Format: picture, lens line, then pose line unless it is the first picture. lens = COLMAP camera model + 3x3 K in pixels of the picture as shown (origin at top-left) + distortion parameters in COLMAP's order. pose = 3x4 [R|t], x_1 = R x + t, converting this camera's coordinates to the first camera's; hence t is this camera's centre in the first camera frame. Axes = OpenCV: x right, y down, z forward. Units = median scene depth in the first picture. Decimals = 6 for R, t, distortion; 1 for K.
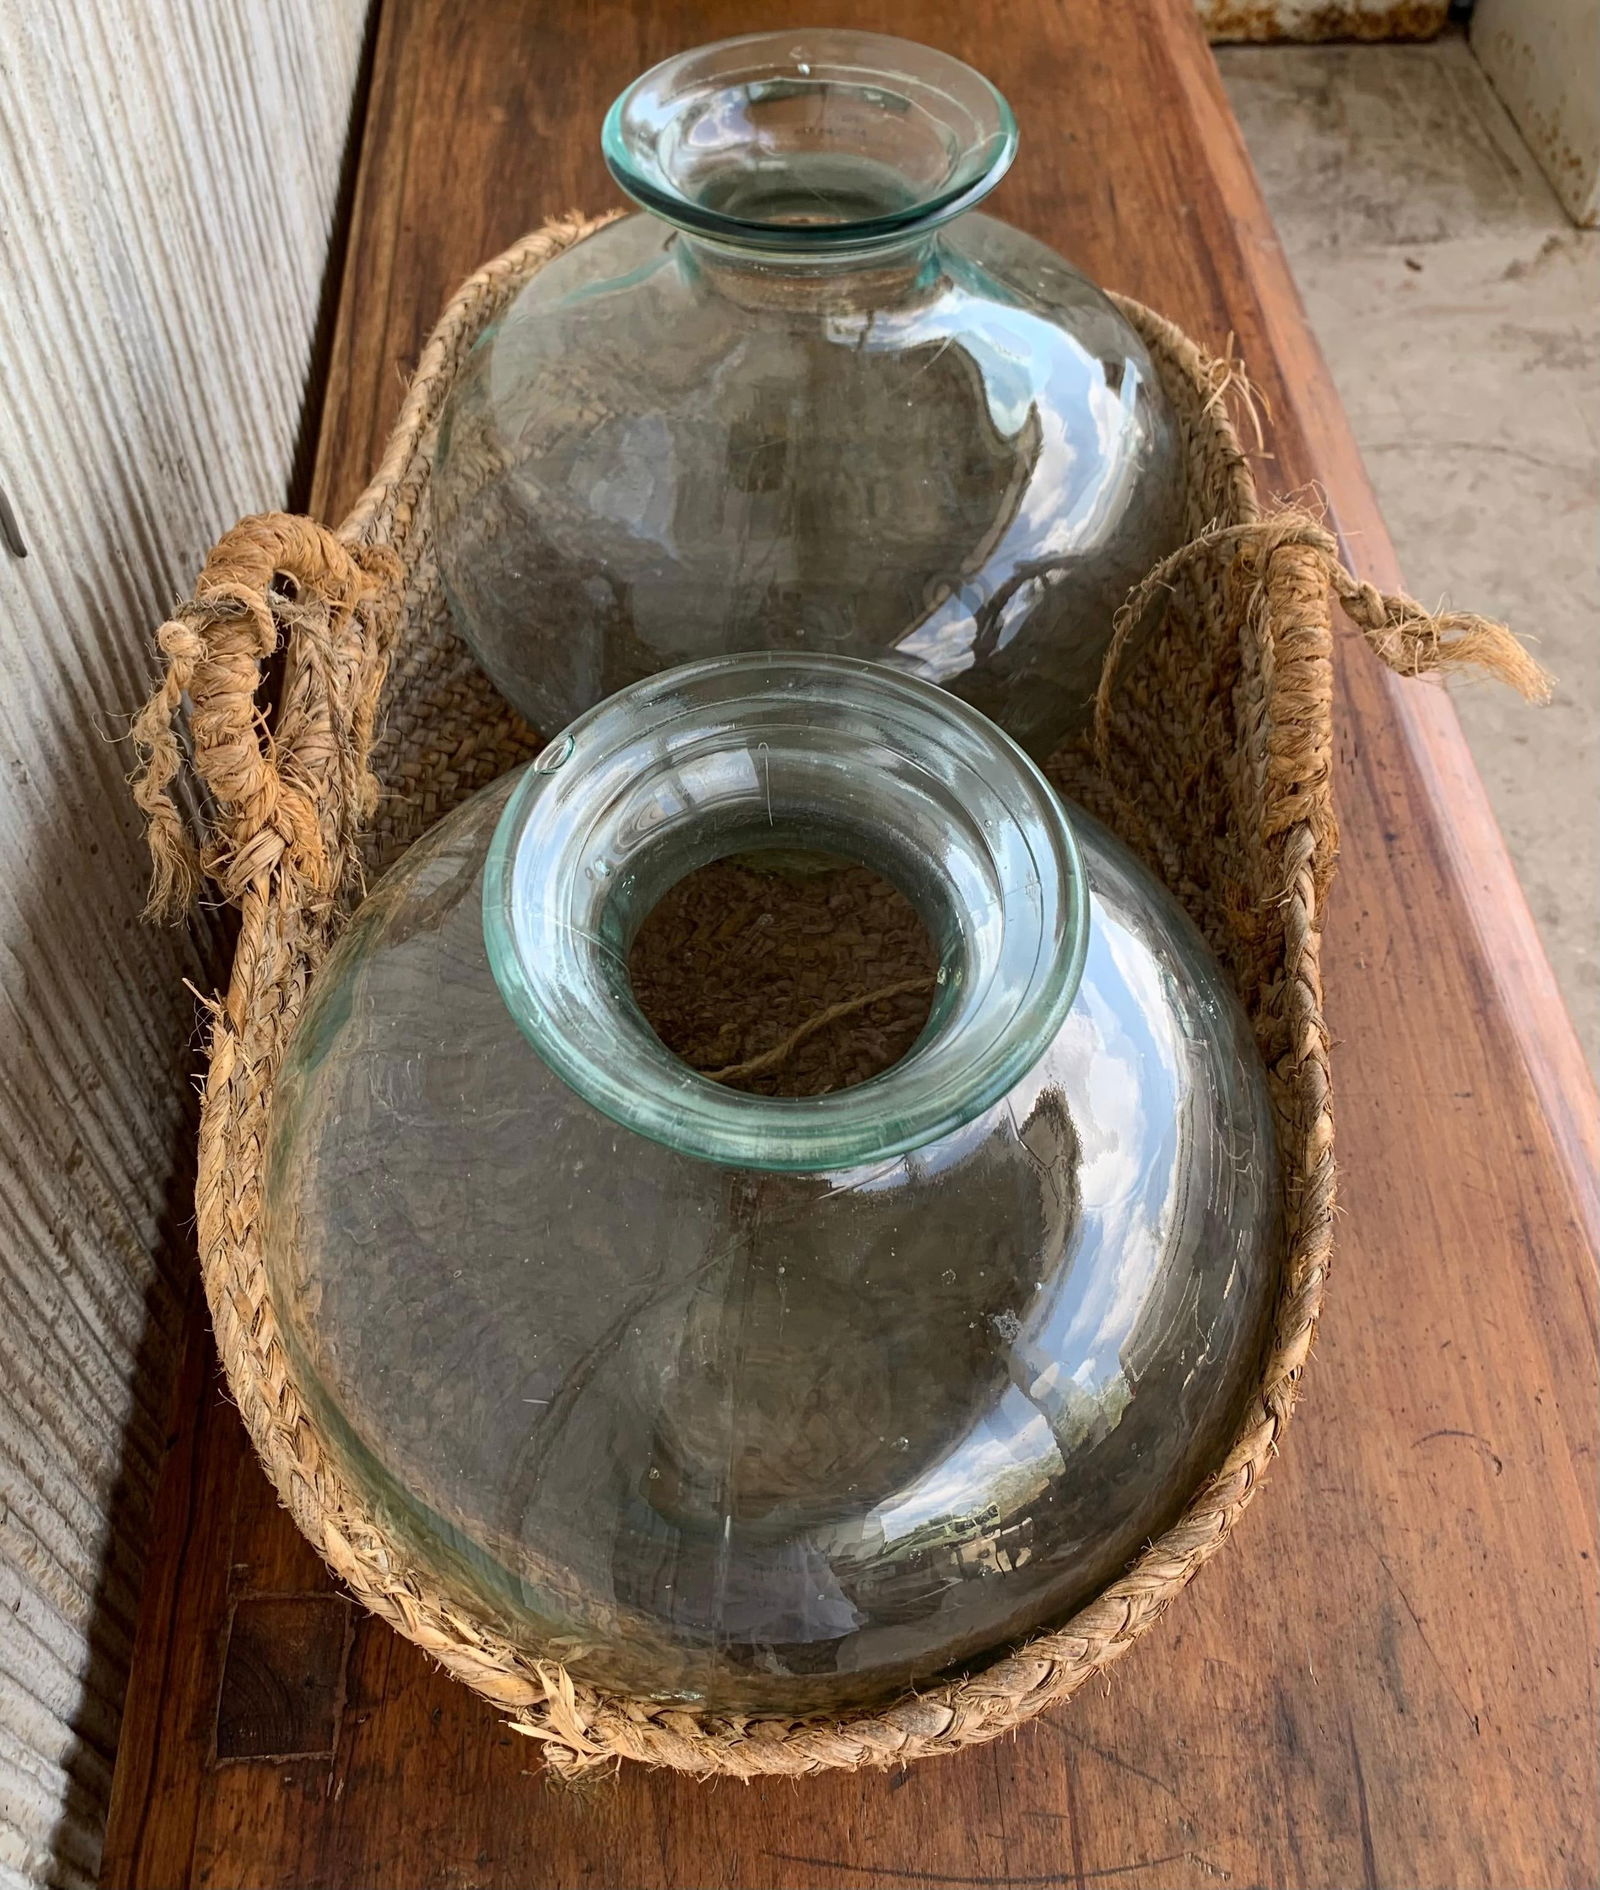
lens RADIAL K [[1752.8, 0, 800.0], [0, 1752.8, 945.0], [0, 0, 1]] dist [-0.015815, 0.019838]
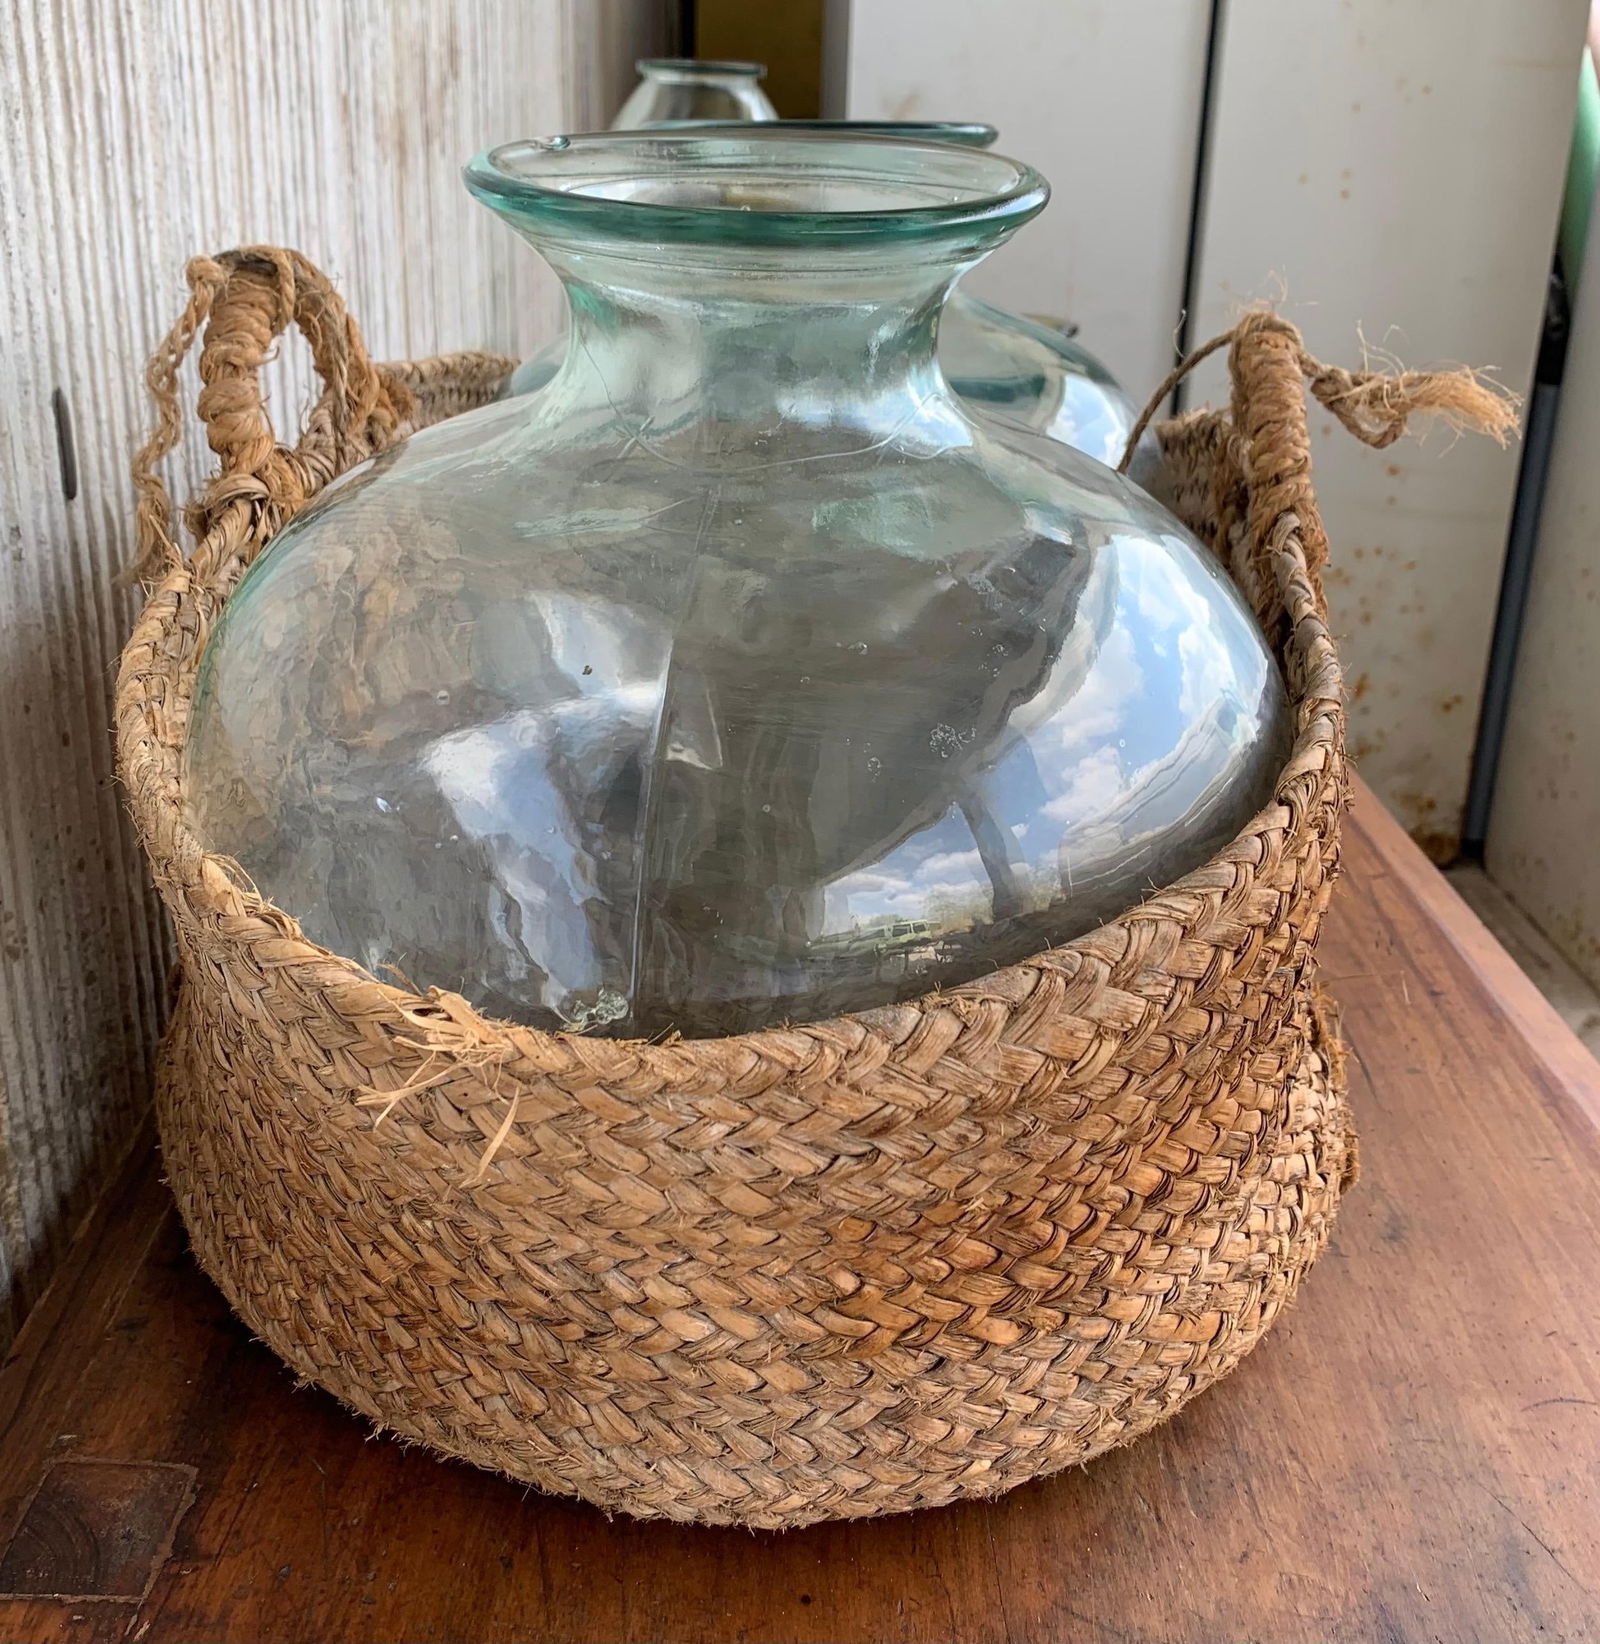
lens RADIAL K [[1851.5, 0, 828.0], [0, 1851.5, 822.0], [0, 0, 1]] dist [0.042979, -0.087256]
pose [[0.999755, 0.019974, -0.009590, 0.033242], [-0.022152, 0.892033, -0.451426, 0.505793], [-0.000462, 0.451528, 0.892257, 0.115998]]
